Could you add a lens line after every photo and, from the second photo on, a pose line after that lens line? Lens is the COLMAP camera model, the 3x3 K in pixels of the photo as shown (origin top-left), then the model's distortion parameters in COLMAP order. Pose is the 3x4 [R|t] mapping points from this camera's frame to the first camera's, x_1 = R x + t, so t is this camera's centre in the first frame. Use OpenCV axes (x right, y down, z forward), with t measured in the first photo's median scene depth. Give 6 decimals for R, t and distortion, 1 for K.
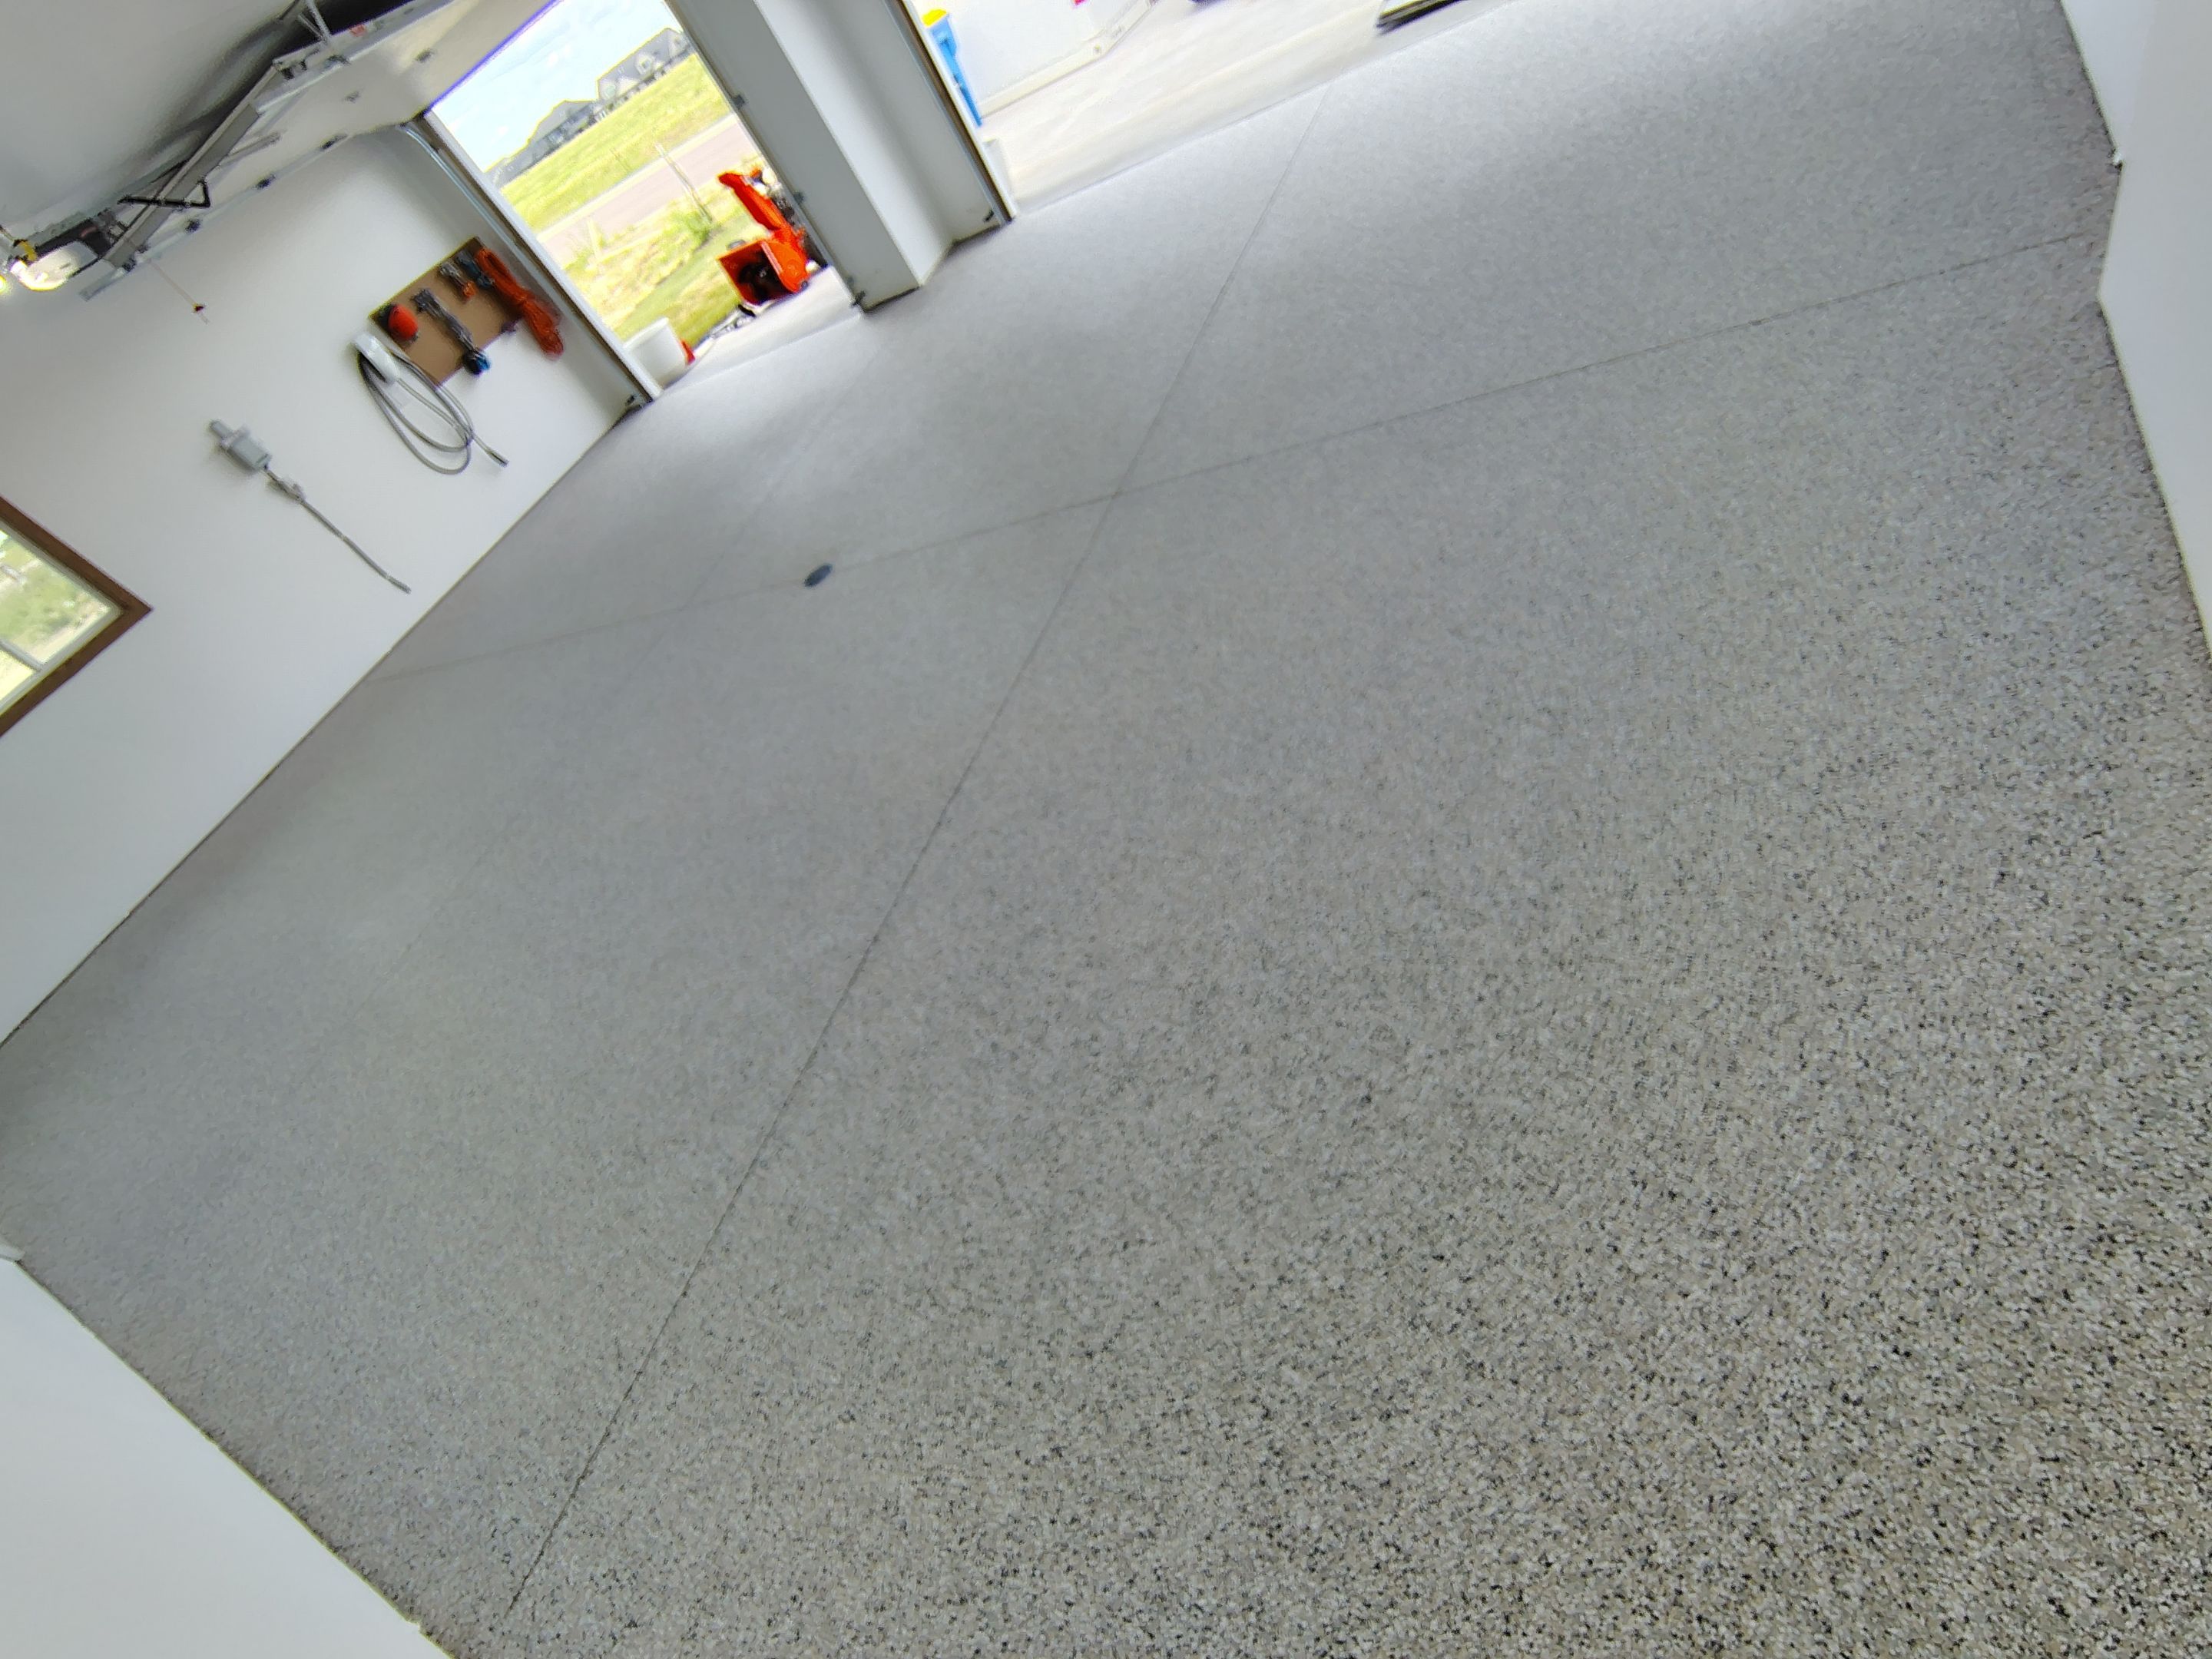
lens RADIAL K [[1050.4, 0, 1106.0], [0, 1050.4, 829.5], [0, 0, 1]] dist [-0.015820, 0.012533]
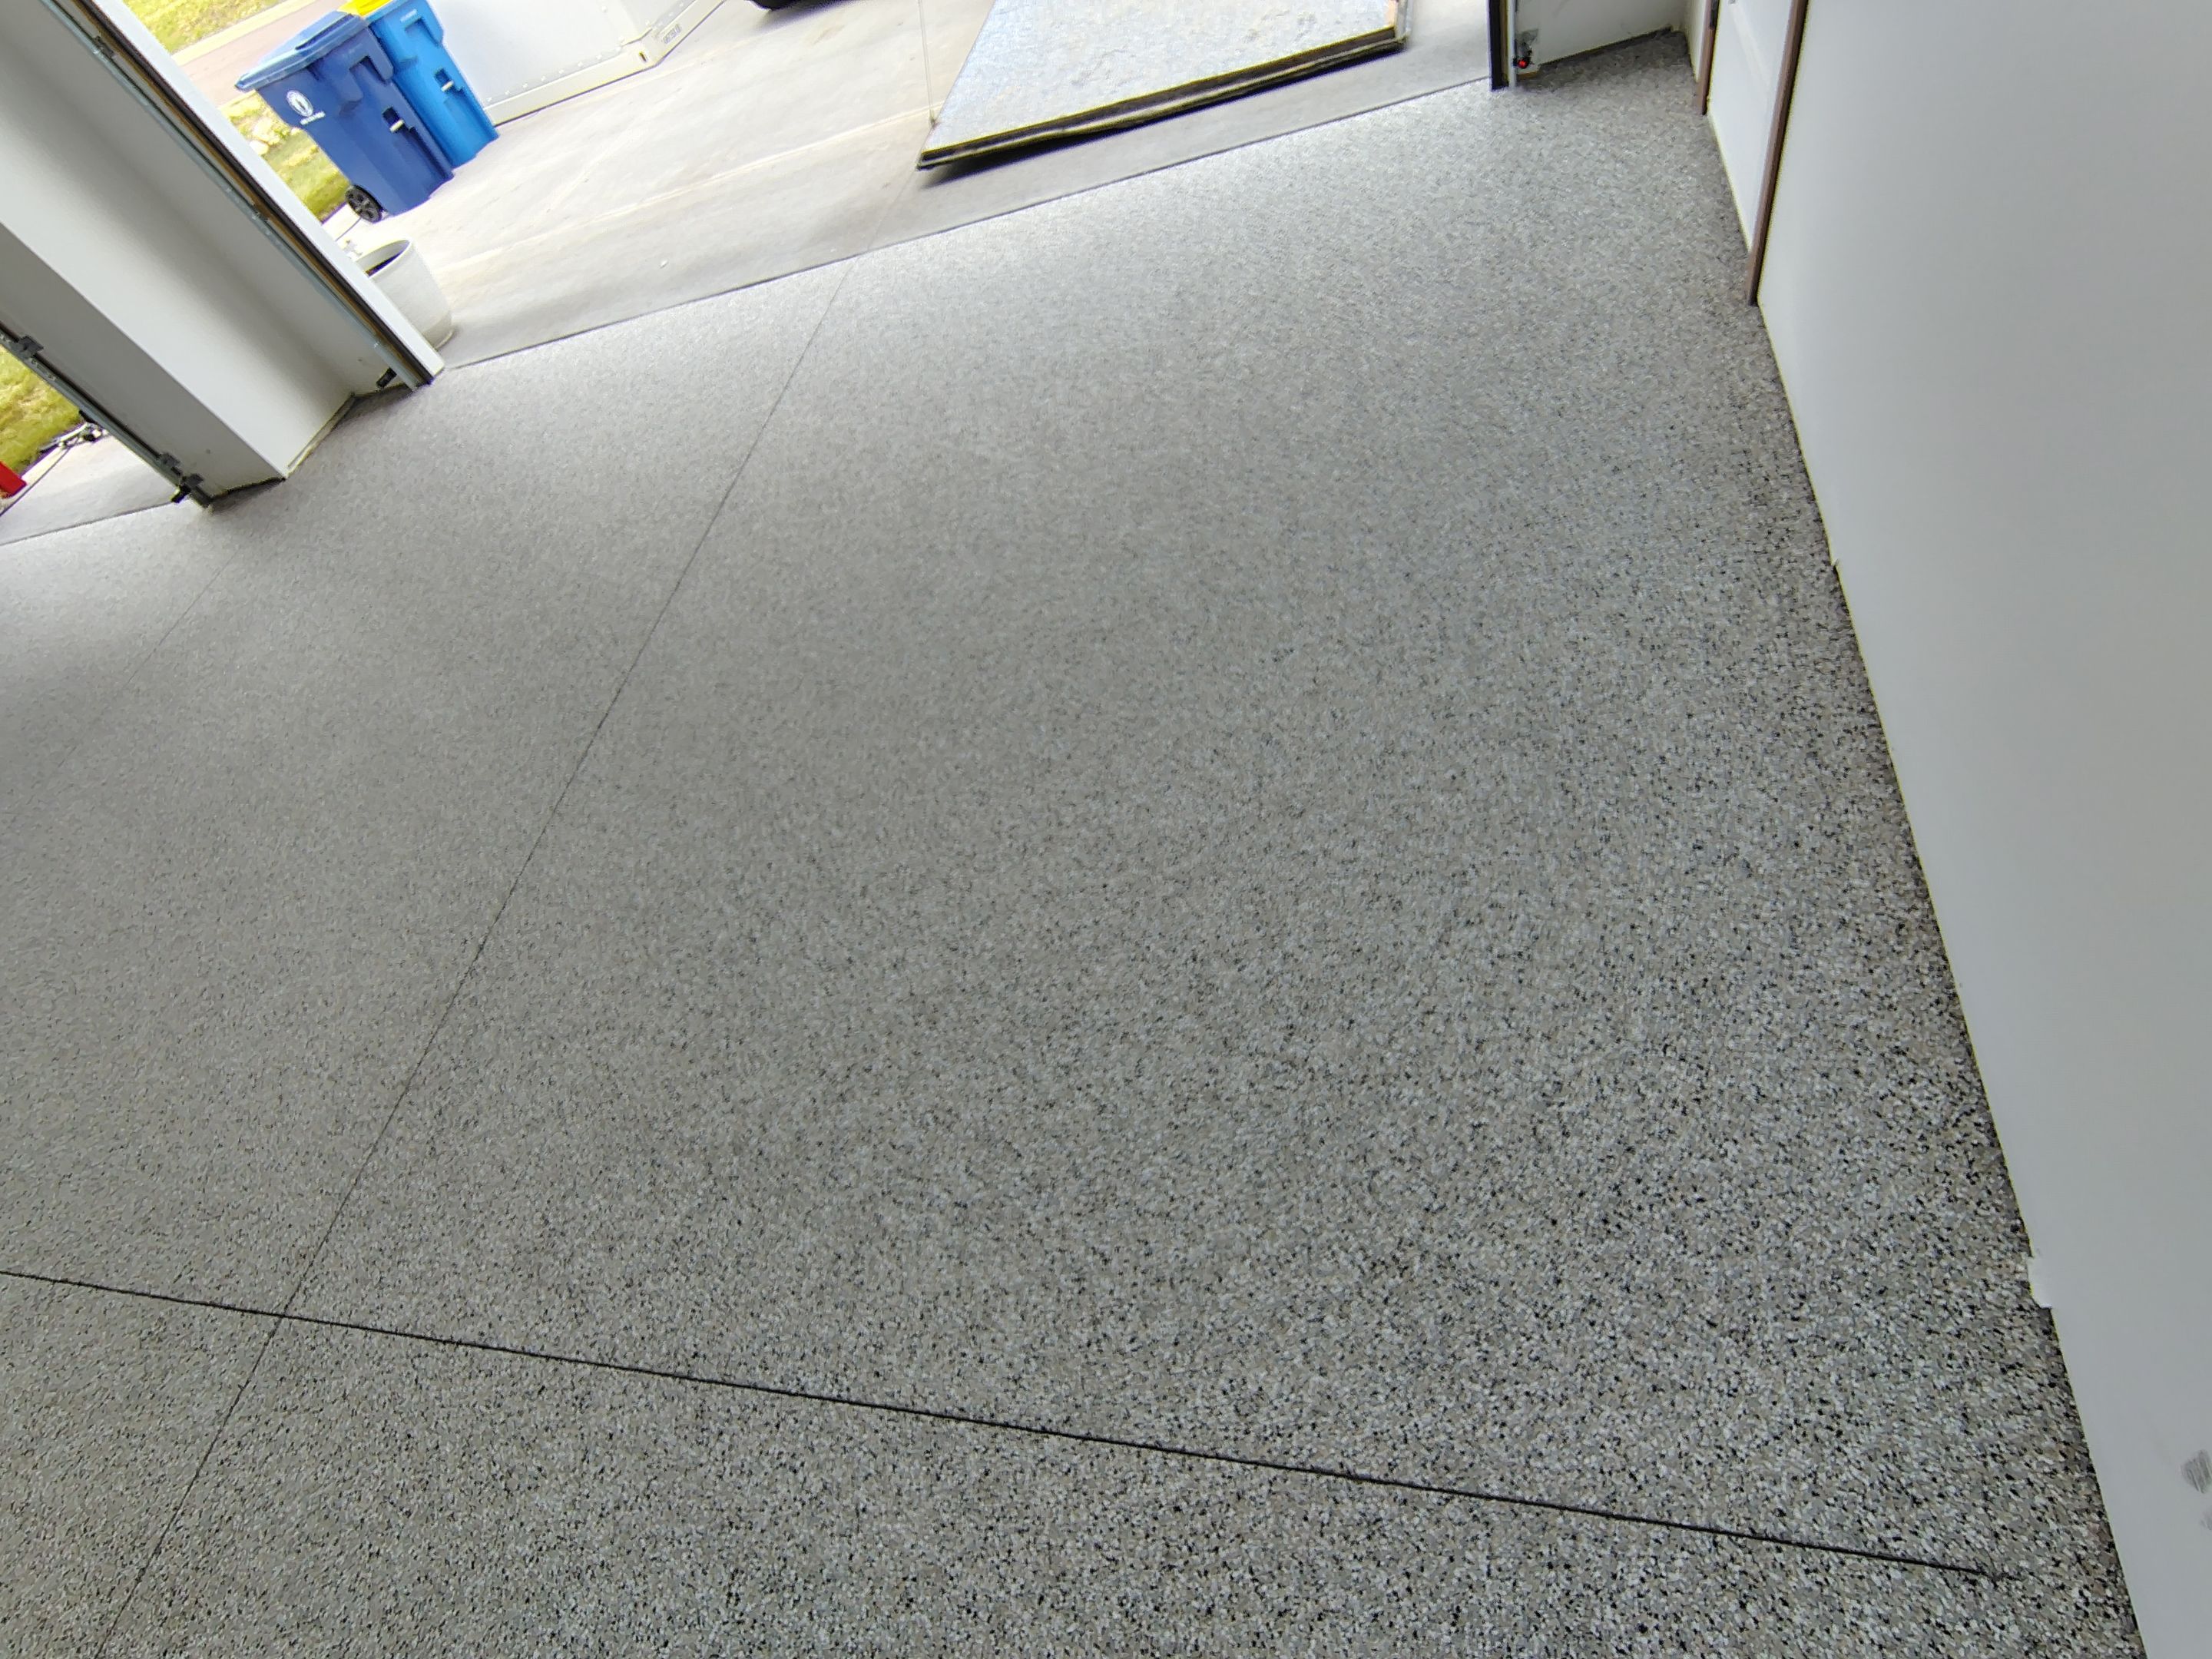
lens RADIAL K [[1050.4, 0, 1106.0], [0, 1050.4, 829.5], [0, 0, 1]] dist [-0.015820, 0.012533]
pose [[0.973447, -0.061479, 0.220504, 0.169154], [0.049358, 0.996973, 0.060068, -0.313303], [-0.223529, -0.047589, 0.973535, 0.231843]]
